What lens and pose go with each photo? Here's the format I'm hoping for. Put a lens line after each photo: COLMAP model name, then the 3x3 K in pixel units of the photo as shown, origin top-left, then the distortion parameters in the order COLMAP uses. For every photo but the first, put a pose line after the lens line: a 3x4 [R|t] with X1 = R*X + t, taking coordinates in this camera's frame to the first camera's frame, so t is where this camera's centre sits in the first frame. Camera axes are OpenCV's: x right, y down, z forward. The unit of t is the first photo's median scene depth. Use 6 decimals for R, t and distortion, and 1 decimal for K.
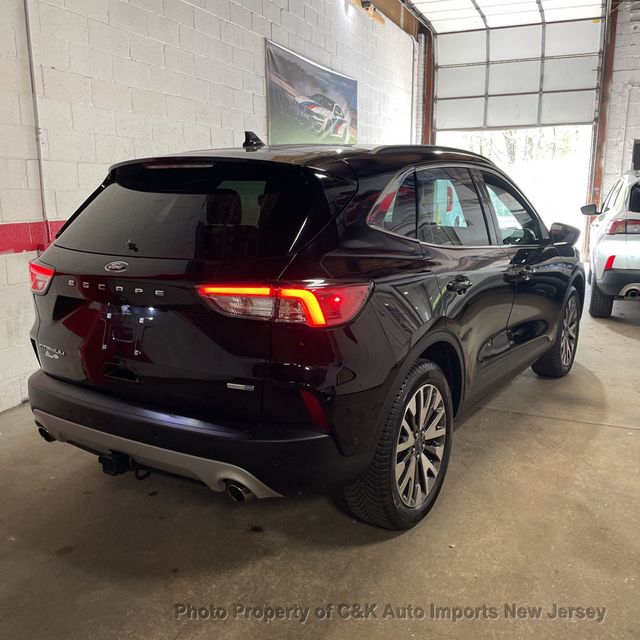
lens RADIAL K [[666.7, 0, 319.9], [0, 666.7, 313.5], [0, 0, 1]] dist [0.016728, 0.000000]
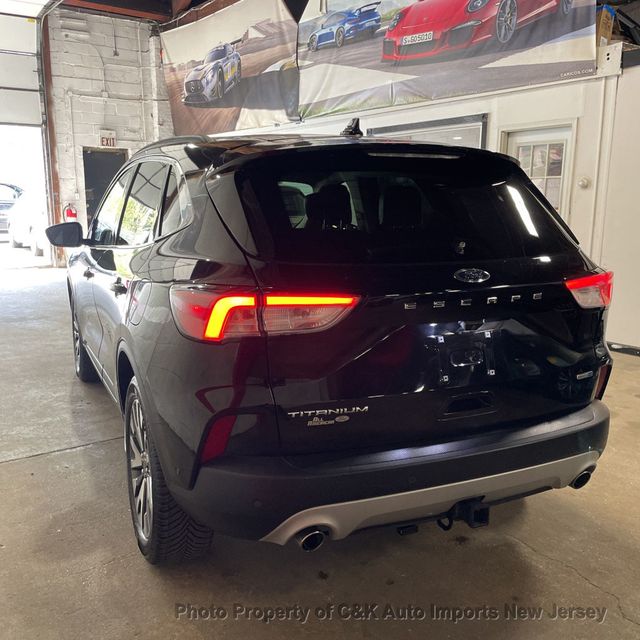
lens RADIAL K [[666.7, 0, 321.9], [0, 666.7, 325.2], [0, 0, 1]] dist [0.016728, 0.000000]
pose [[0.528277, -0.147763, 0.836115, -0.237196], [0.142802, 0.986175, 0.084057, -0.022556], [-0.836977, 0.074994, 0.542075, 0.153777]]
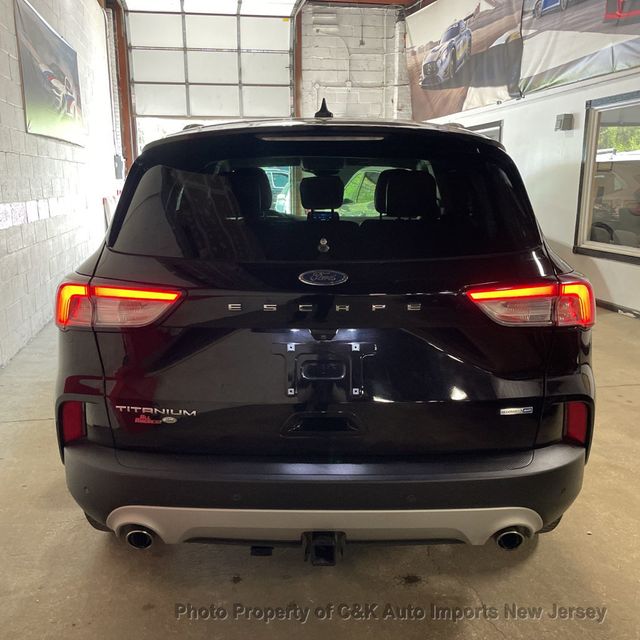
lens RADIAL K [[666.7, 0, 313.9], [0, 666.7, 322.2], [0, 0, 1]] dist [0.016728, 0.000000]
pose [[0.845127, -0.107564, 0.523632, -0.148672], [0.095629, 0.994167, 0.049878, -0.012447], [-0.525942, 0.007921, 0.850483, 0.086360]]
